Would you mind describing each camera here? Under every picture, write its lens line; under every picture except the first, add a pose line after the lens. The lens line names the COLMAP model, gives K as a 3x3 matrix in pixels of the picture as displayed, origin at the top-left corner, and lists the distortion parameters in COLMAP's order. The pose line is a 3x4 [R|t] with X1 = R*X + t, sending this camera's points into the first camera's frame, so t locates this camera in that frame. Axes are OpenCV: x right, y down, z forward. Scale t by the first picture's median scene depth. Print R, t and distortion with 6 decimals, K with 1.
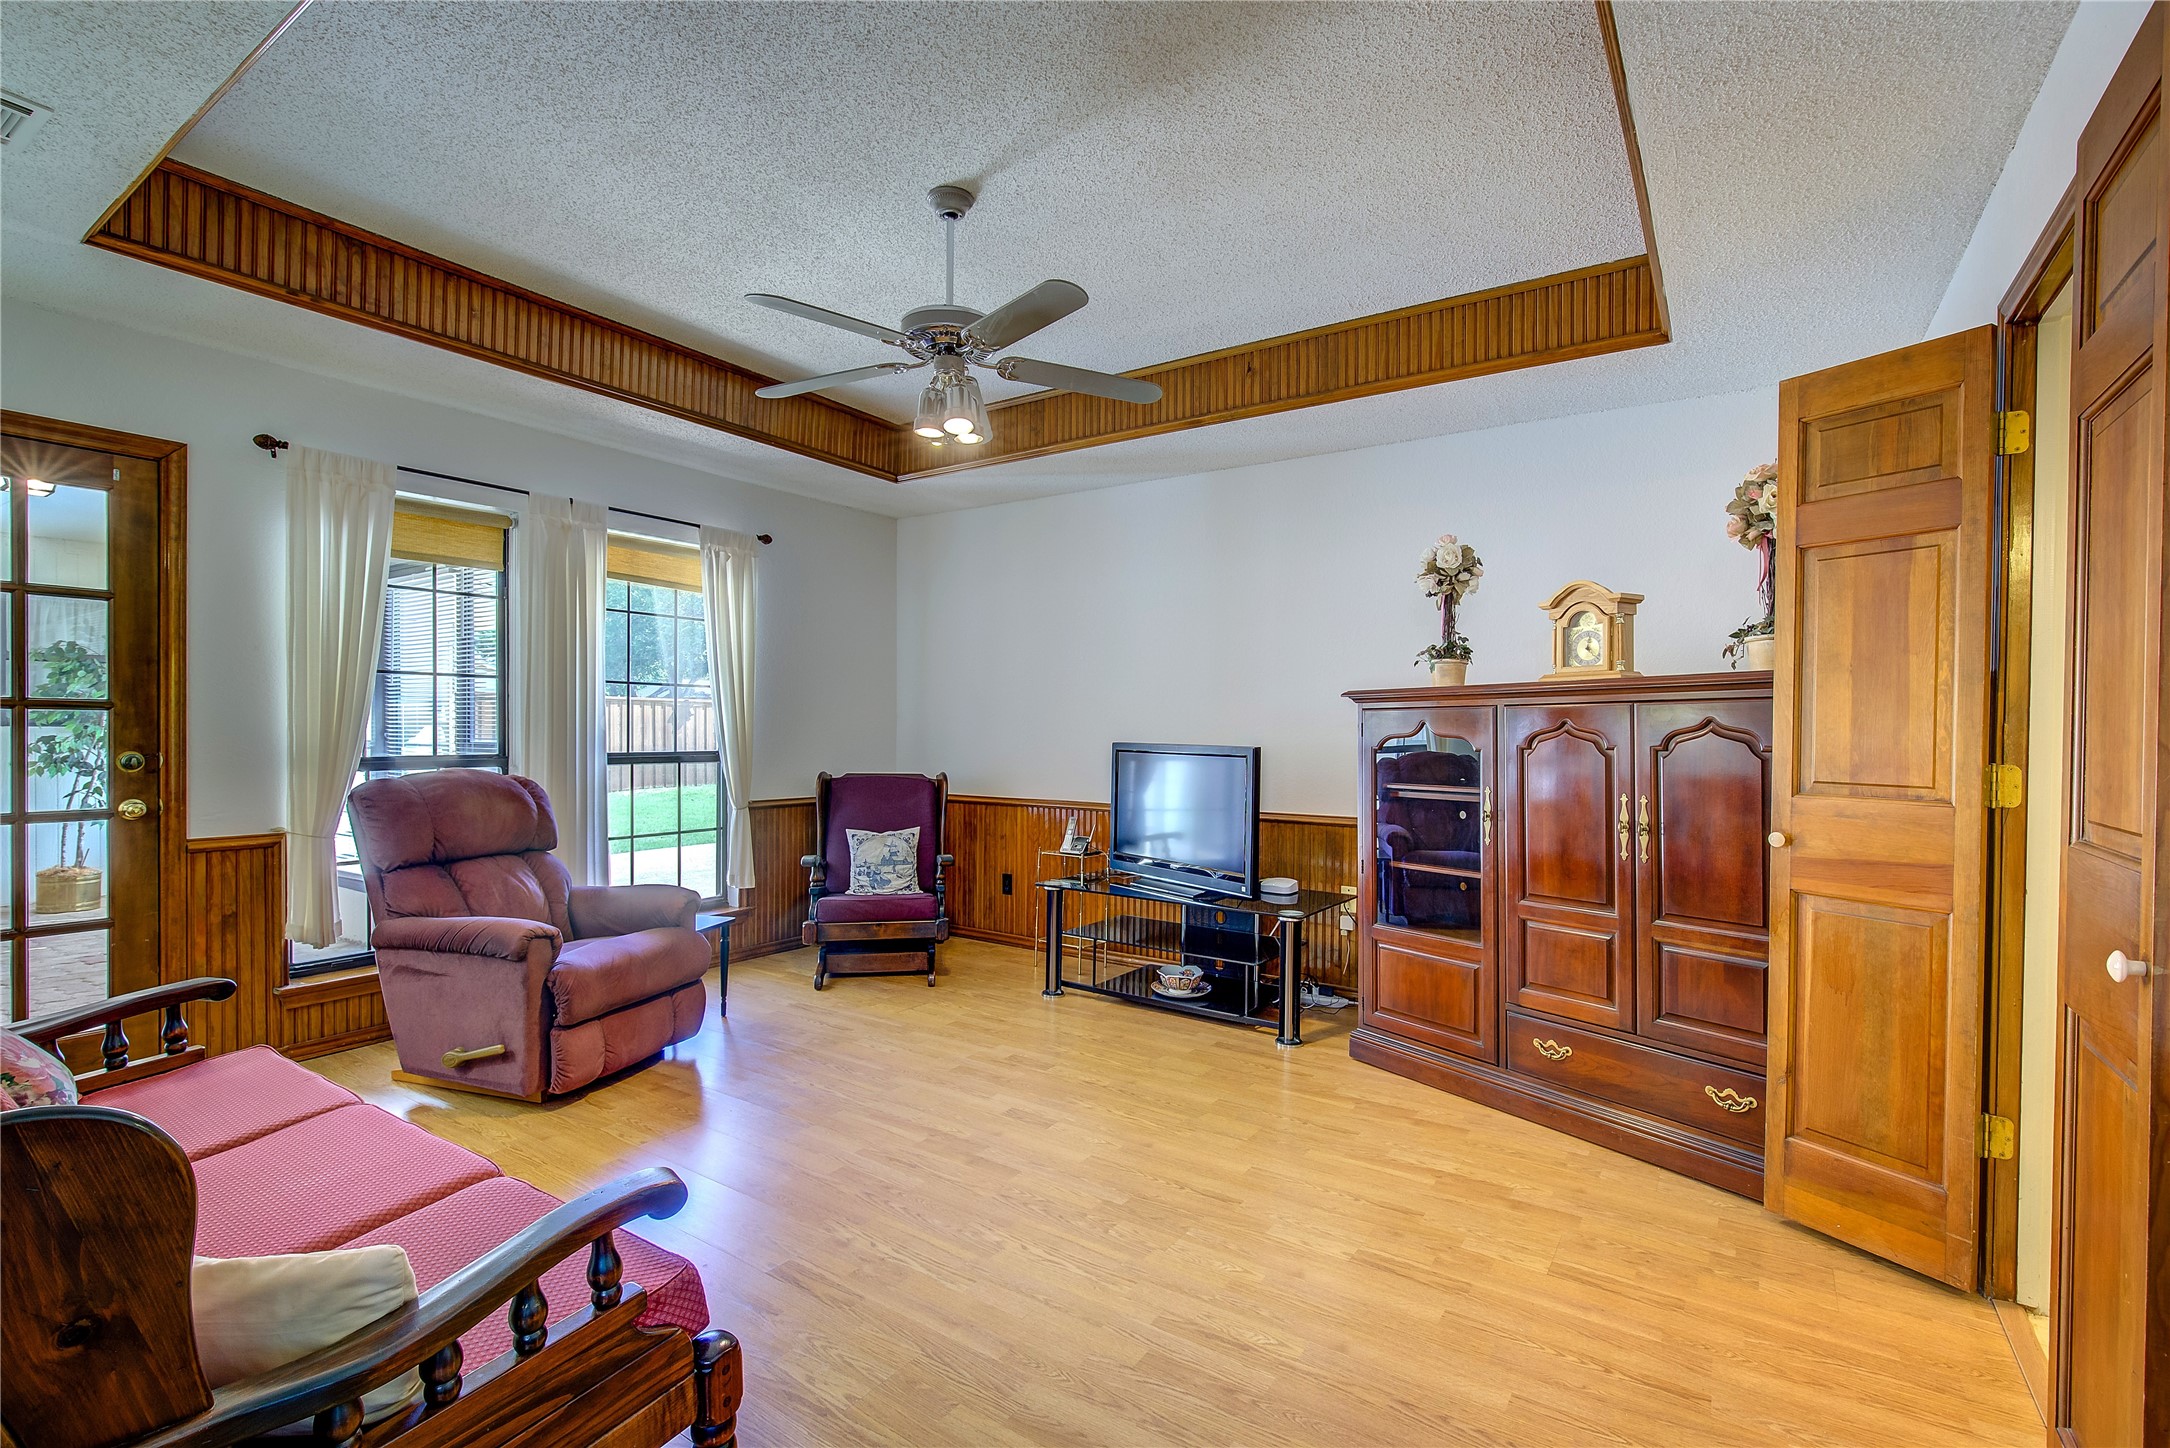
lens RADIAL K [[981.5, 0, 1086.3], [0, 981.5, 733.2], [0, 0, 1]] dist [-0.003817, 0.001810]
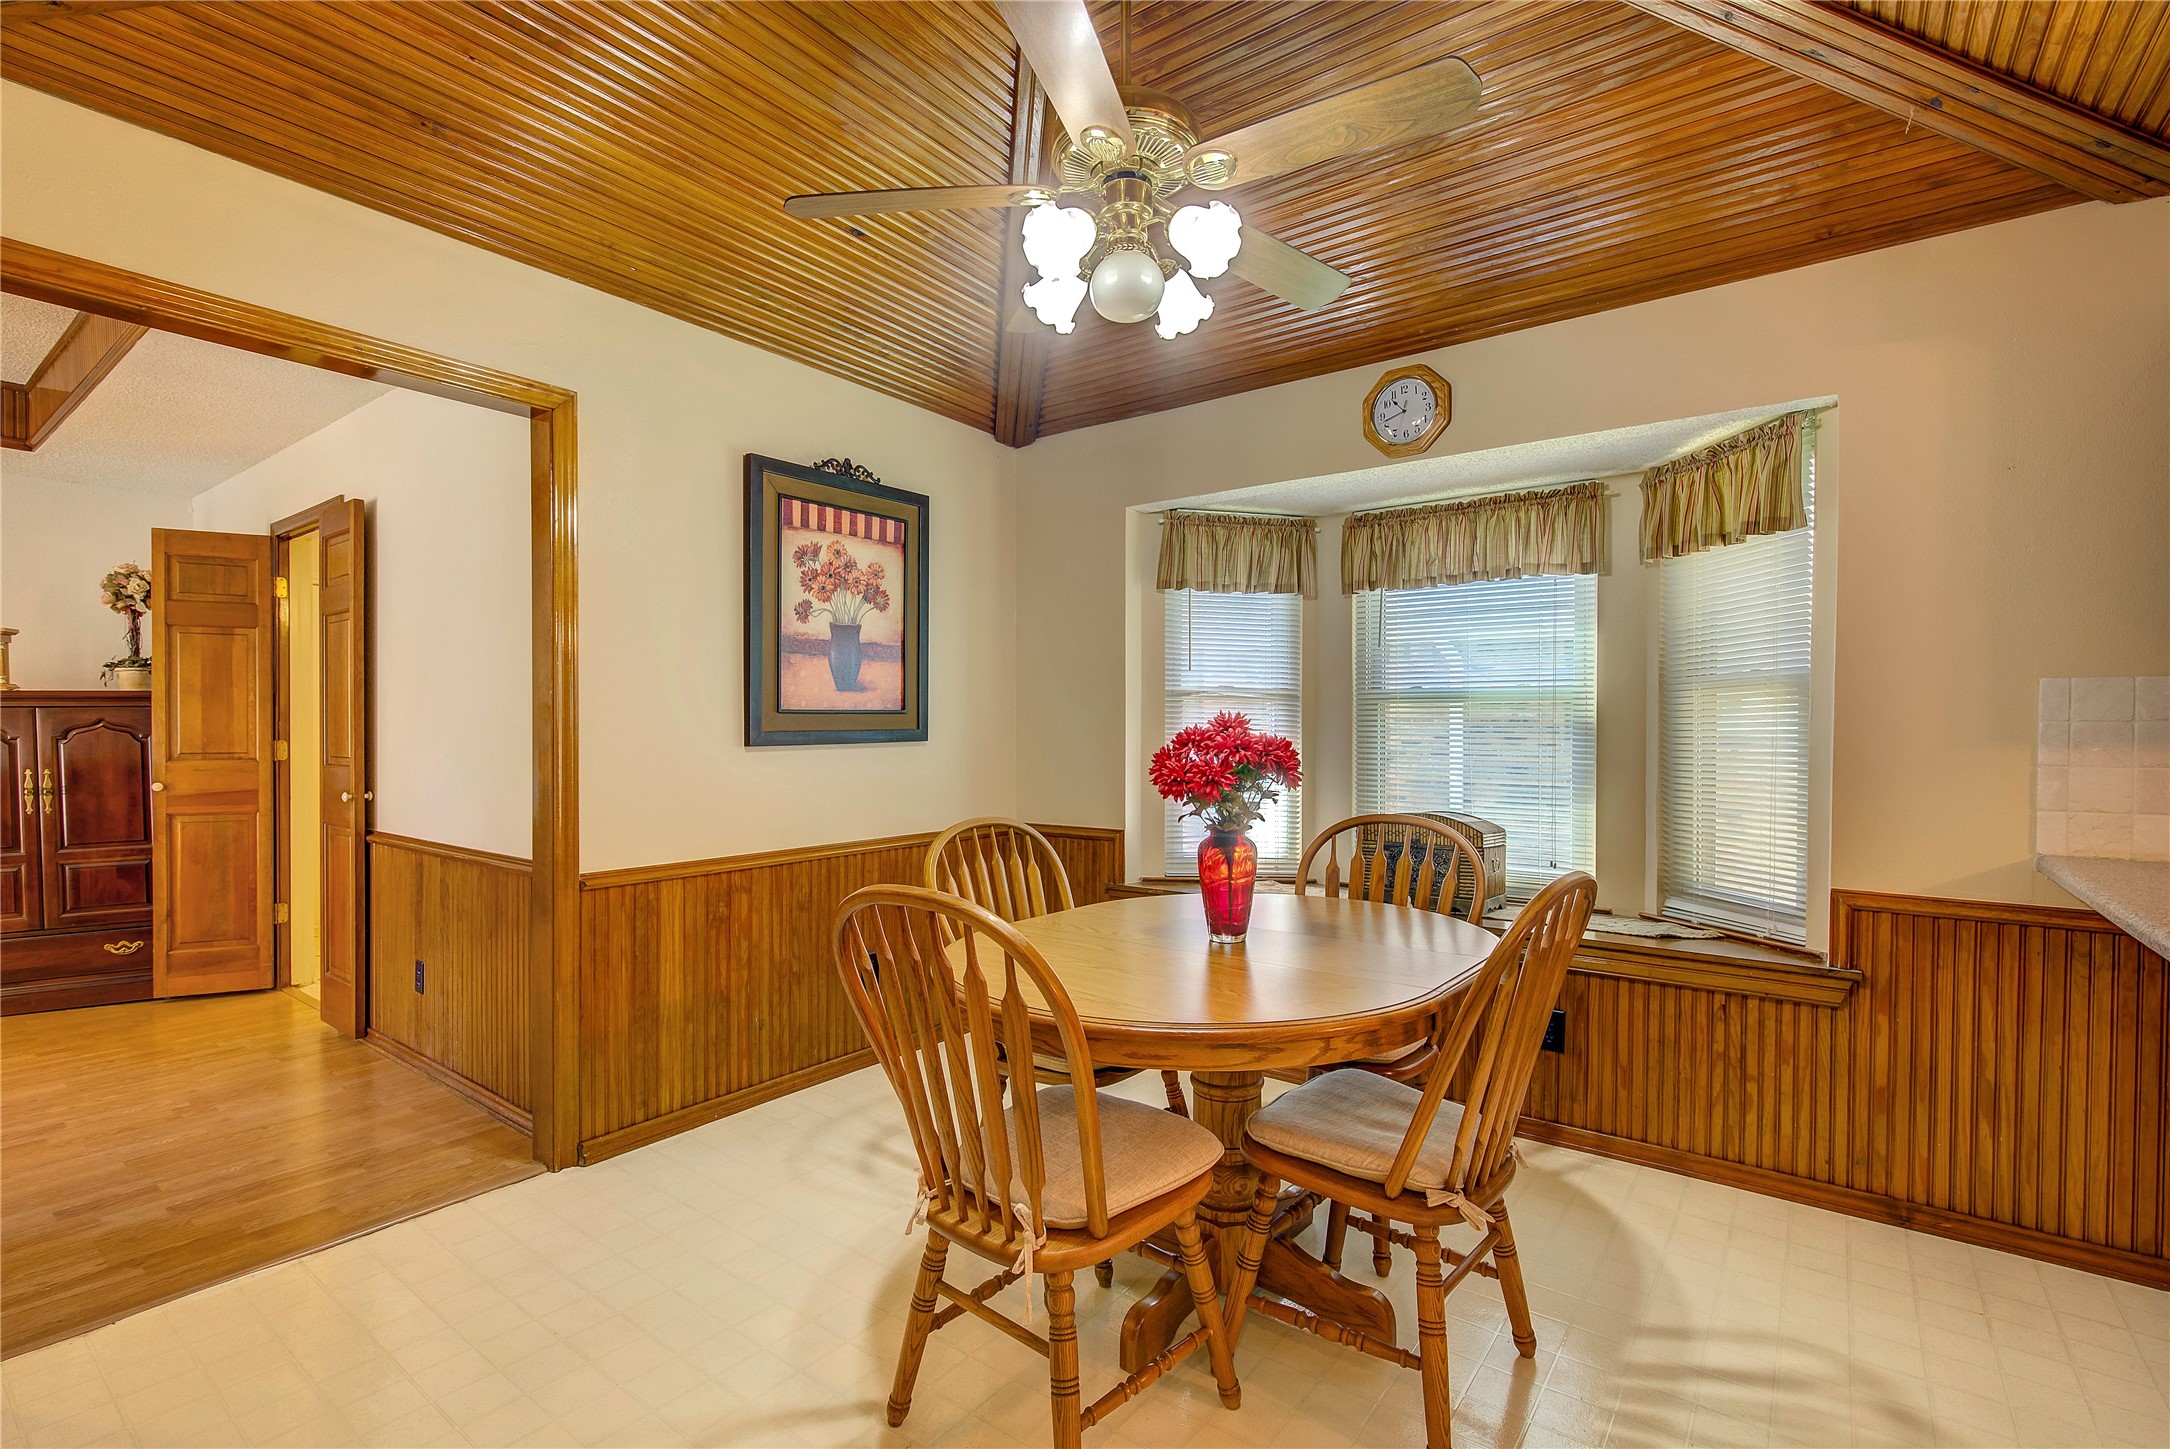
lens RADIAL K [[981.5, 0, 1102.3], [0, 981.5, 744.8], [0, 0, 1]] dist [-0.003817, 0.001810]
pose [[0.066983, -0.015903, 0.997627, -0.928523], [0.012162, 0.999812, 0.015122, 0.025887], [-0.997680, 0.011120, 0.067164, -0.808806]]
